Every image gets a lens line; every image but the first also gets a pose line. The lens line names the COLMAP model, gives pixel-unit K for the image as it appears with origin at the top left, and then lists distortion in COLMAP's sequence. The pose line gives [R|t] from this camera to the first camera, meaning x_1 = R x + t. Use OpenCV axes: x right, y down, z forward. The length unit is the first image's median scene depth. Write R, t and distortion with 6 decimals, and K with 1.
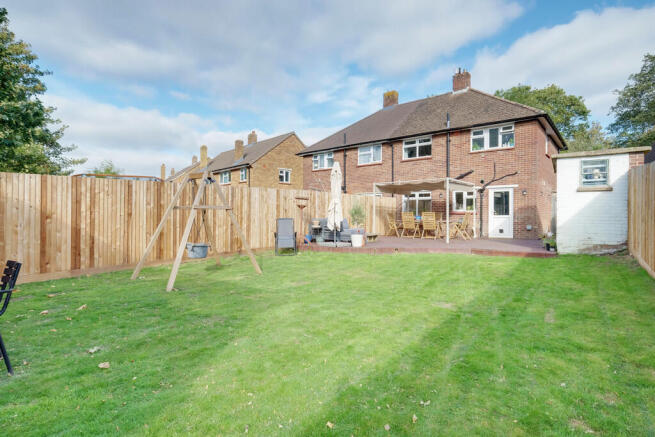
lens RADIAL K [[316.1, 0, 327.5], [0, 316.1, 218.5], [0, 0, 1]] dist [-0.000456, -0.000013]
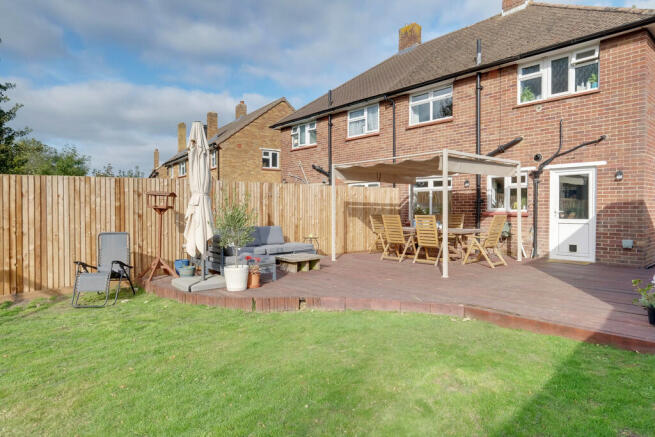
lens RADIAL K [[381.8, 0, 327.5], [0, 381.8, 218.5], [0, 0, 1]] dist [0.002941, 0.001370]
pose [[0.989477, -0.003305, -0.144652, 0.211886], [0.005718, 0.999851, 0.016263, -0.022060], [0.144577, -0.016919, 0.989349, 0.272433]]
